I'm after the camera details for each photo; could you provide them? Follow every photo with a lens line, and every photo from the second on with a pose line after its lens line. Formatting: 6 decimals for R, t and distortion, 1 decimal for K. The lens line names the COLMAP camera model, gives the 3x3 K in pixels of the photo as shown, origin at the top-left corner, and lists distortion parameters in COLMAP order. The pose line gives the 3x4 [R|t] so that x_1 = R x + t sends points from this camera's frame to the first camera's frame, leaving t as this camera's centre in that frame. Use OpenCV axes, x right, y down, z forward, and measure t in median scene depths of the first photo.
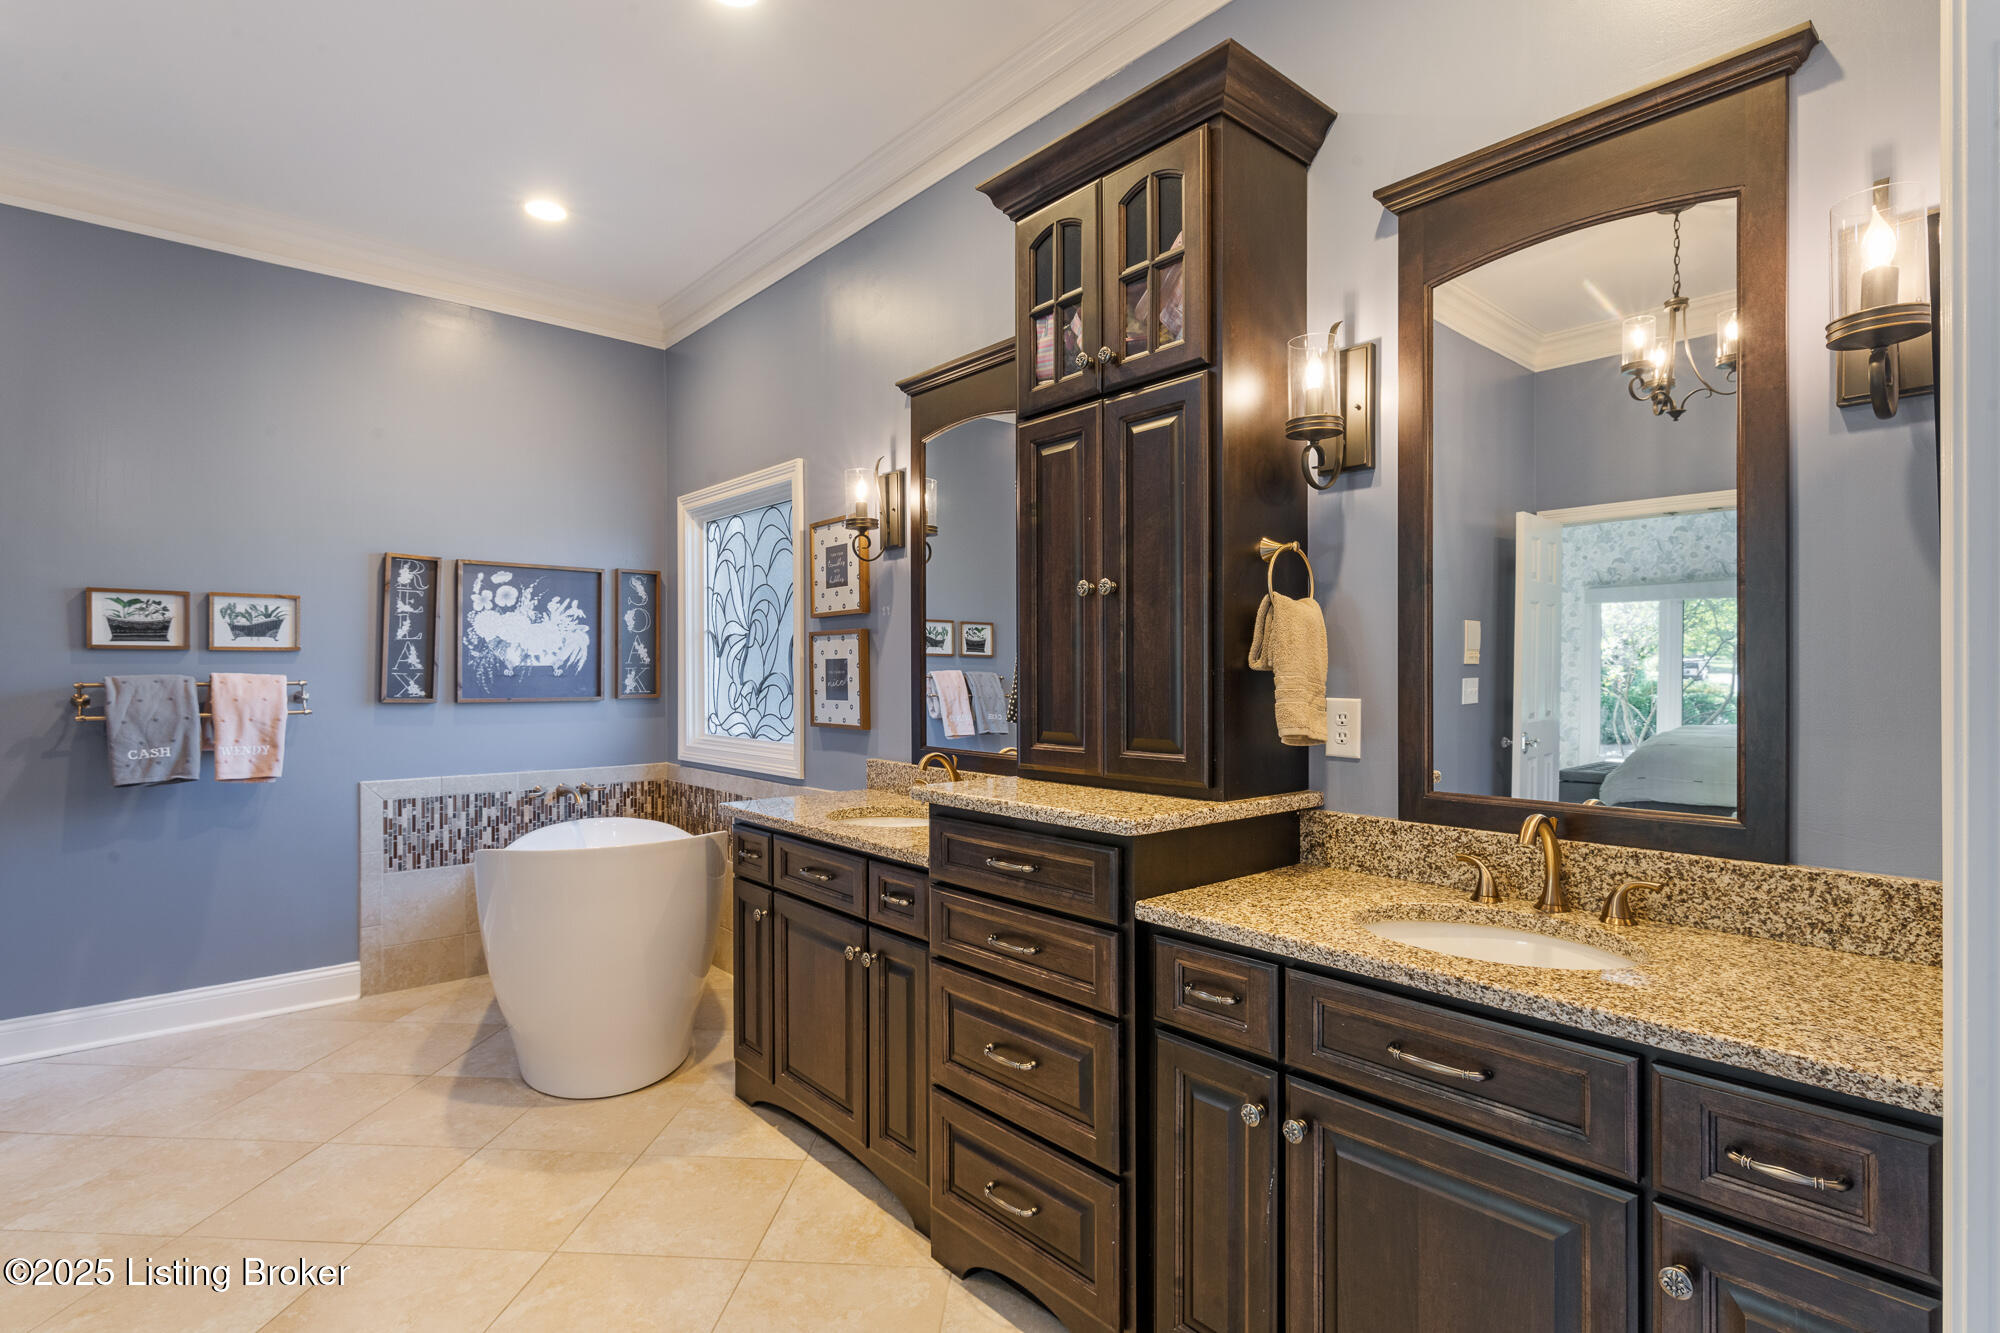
lens RADIAL K [[1009.6, 0, 1010.4], [0, 1009.6, 662.2], [0, 0, 1]] dist [0.002284, -0.000067]
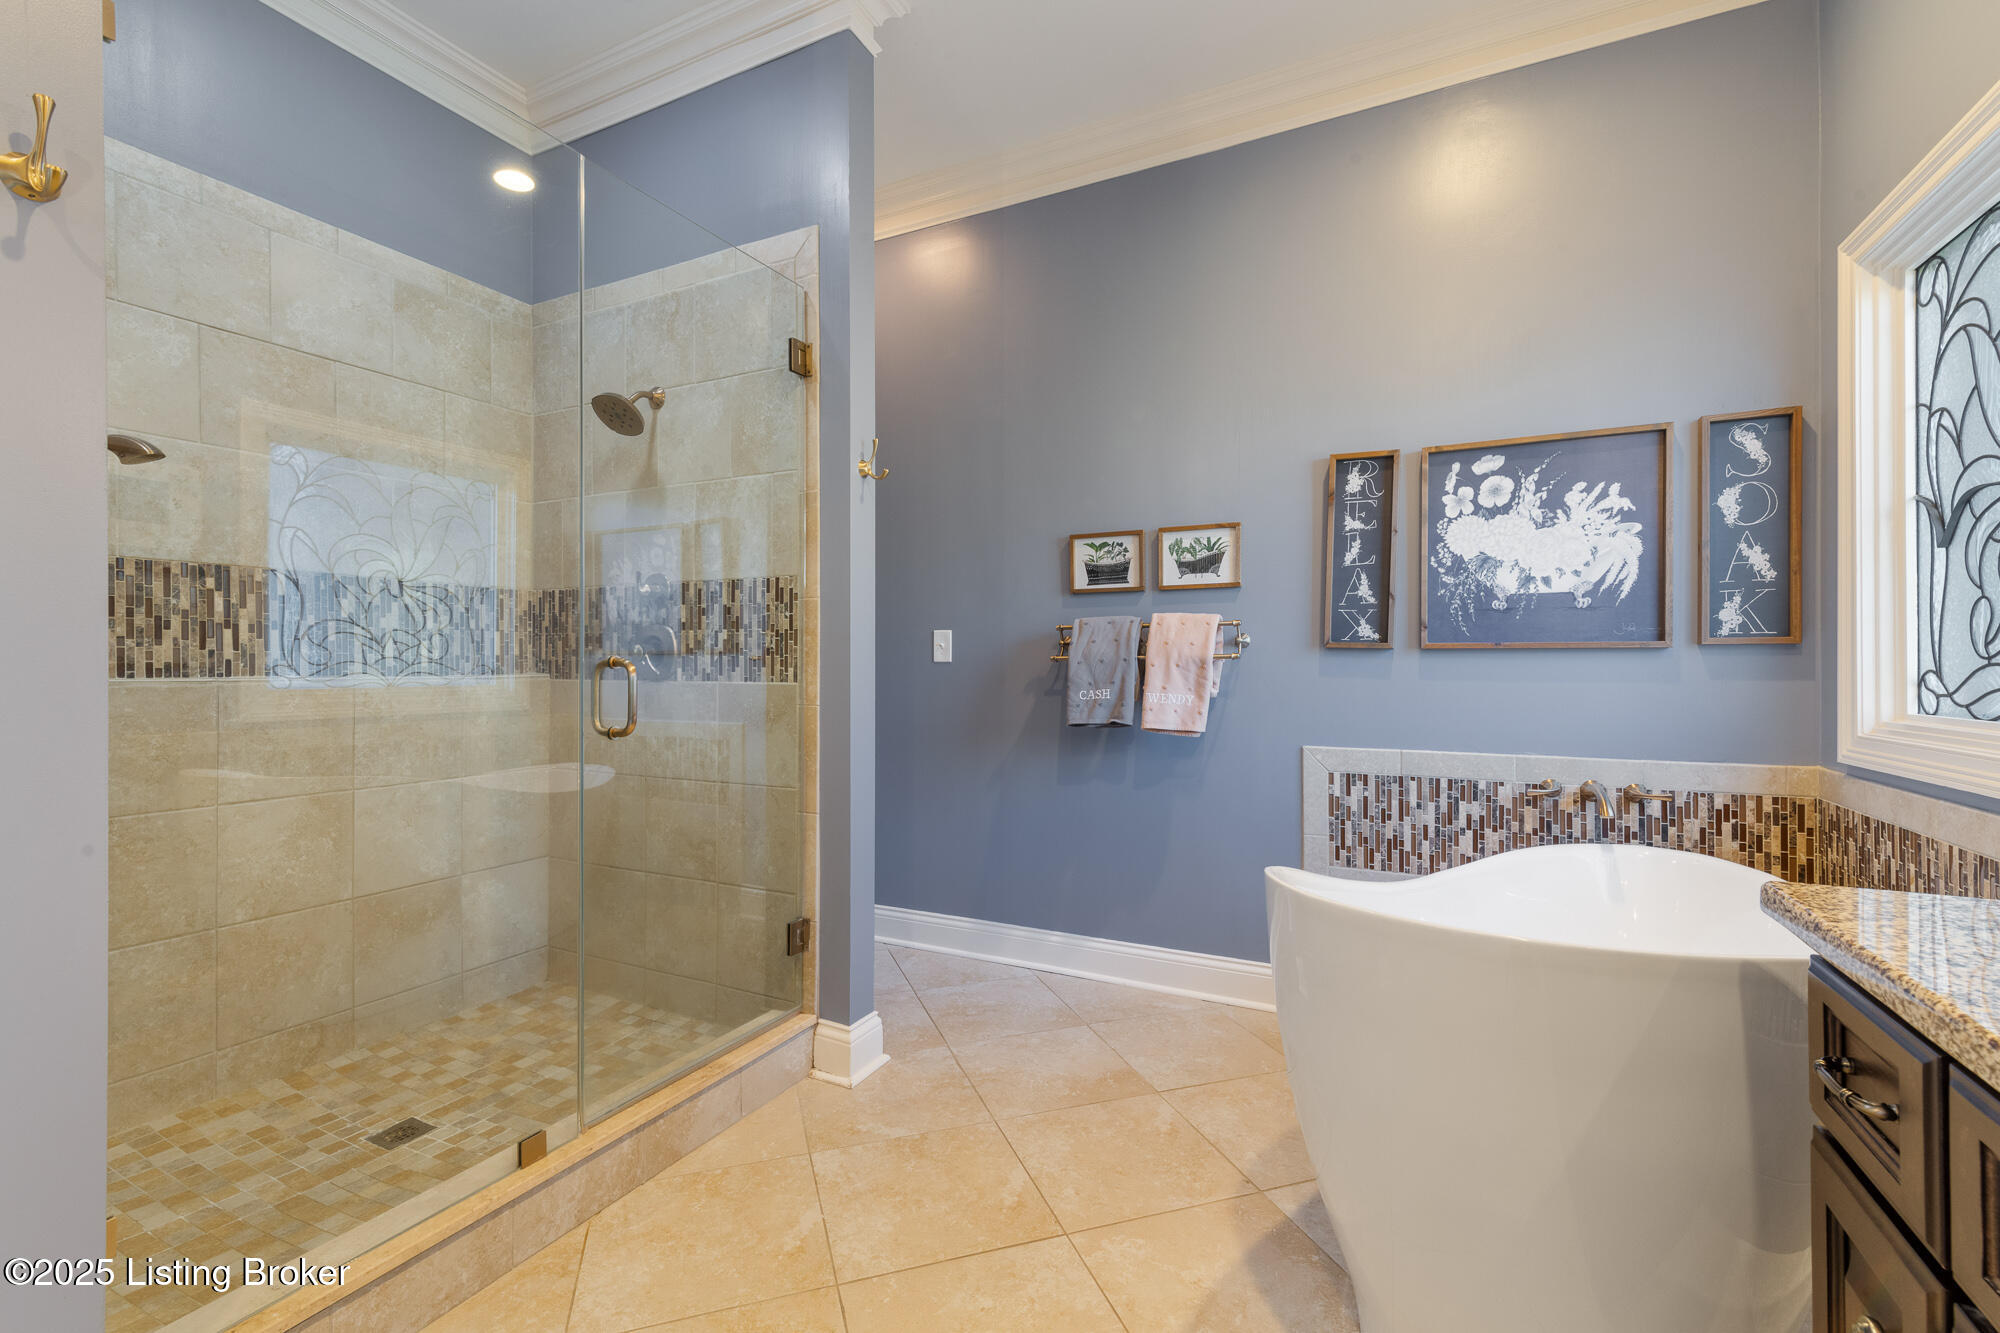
lens RADIAL K [[864.0, 0, 1002.3], [0, 864.0, 669.5], [0, 0, 1]] dist [0.004539, 0.000394]
pose [[0.368675, 0.002225, -0.929556, -0.088450], [0.005696, 0.999973, 0.004652, 0.051212], [0.929541, -0.007010, 0.368652, 0.507274]]
